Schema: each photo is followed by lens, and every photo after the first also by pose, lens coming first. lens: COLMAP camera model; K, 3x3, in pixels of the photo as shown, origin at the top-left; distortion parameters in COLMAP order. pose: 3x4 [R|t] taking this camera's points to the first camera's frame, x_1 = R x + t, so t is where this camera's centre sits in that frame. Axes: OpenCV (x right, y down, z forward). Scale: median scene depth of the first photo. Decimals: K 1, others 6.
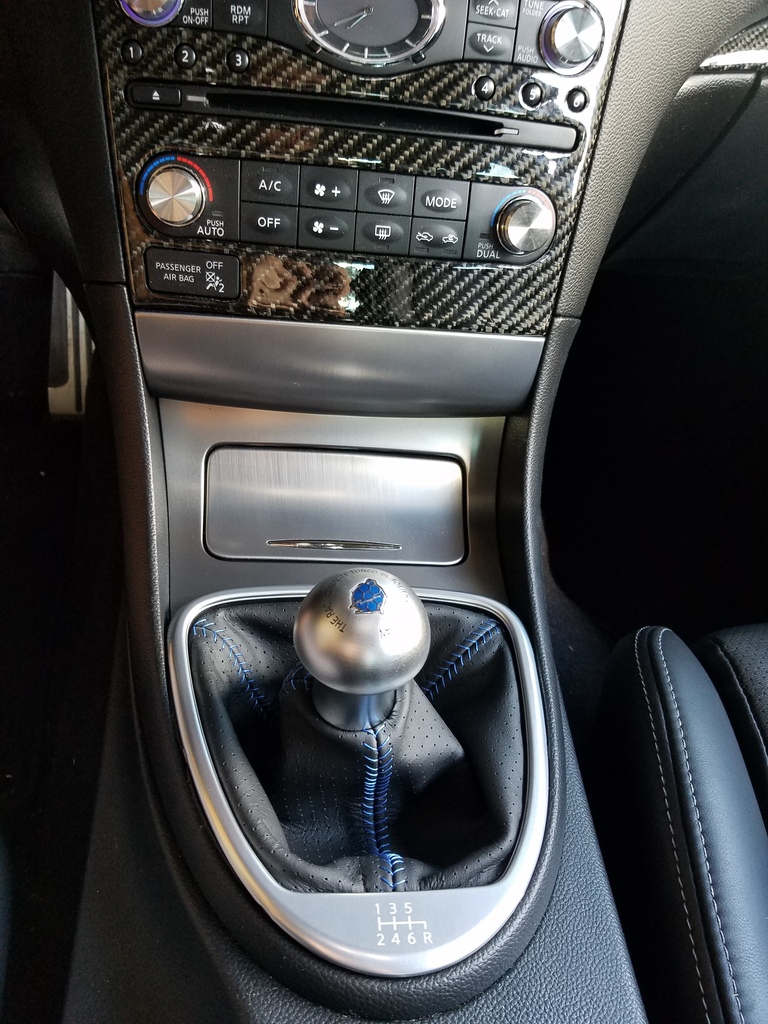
lens RADIAL K [[809.3, 0, 384.0], [0, 809.3, 512.0], [0, 0, 1]] dist [0.002940, 0.000188]
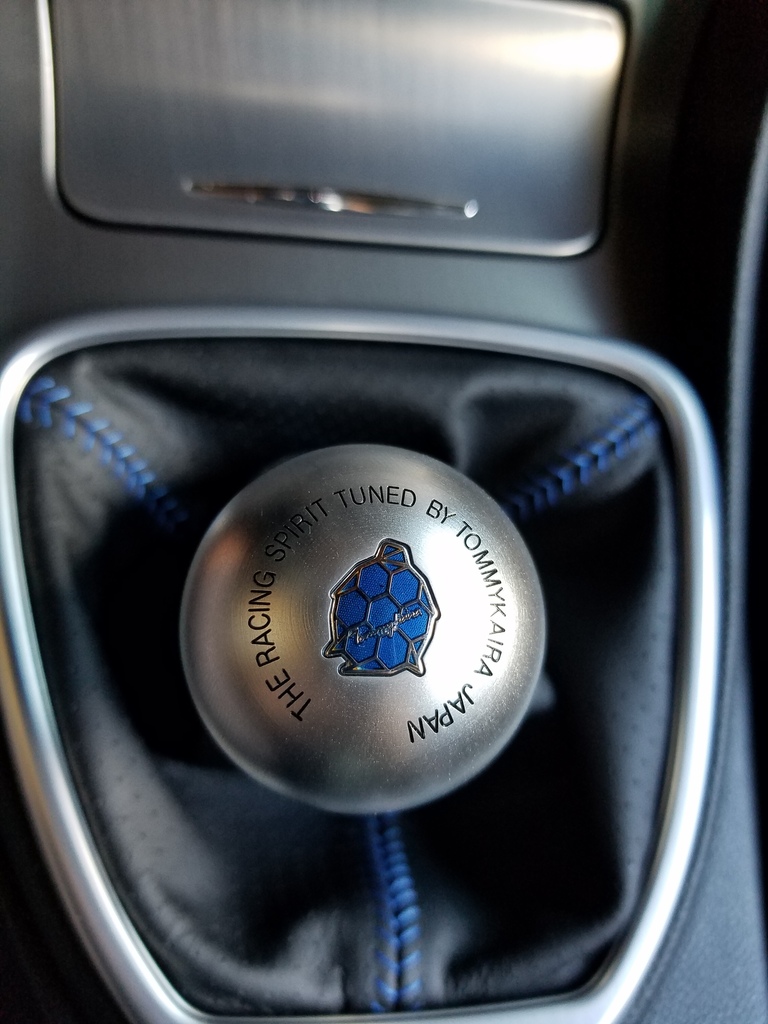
lens RADIAL K [[809.3, 0, 384.0], [0, 809.3, 512.0], [0, 0, 1]] dist [0.002940, 0.000188]
pose [[0.996935, 0.078153, -0.003501, -0.016825], [-0.062859, 0.826867, 0.558873, -0.084331], [0.046572, -0.556940, 0.829246, 0.587113]]
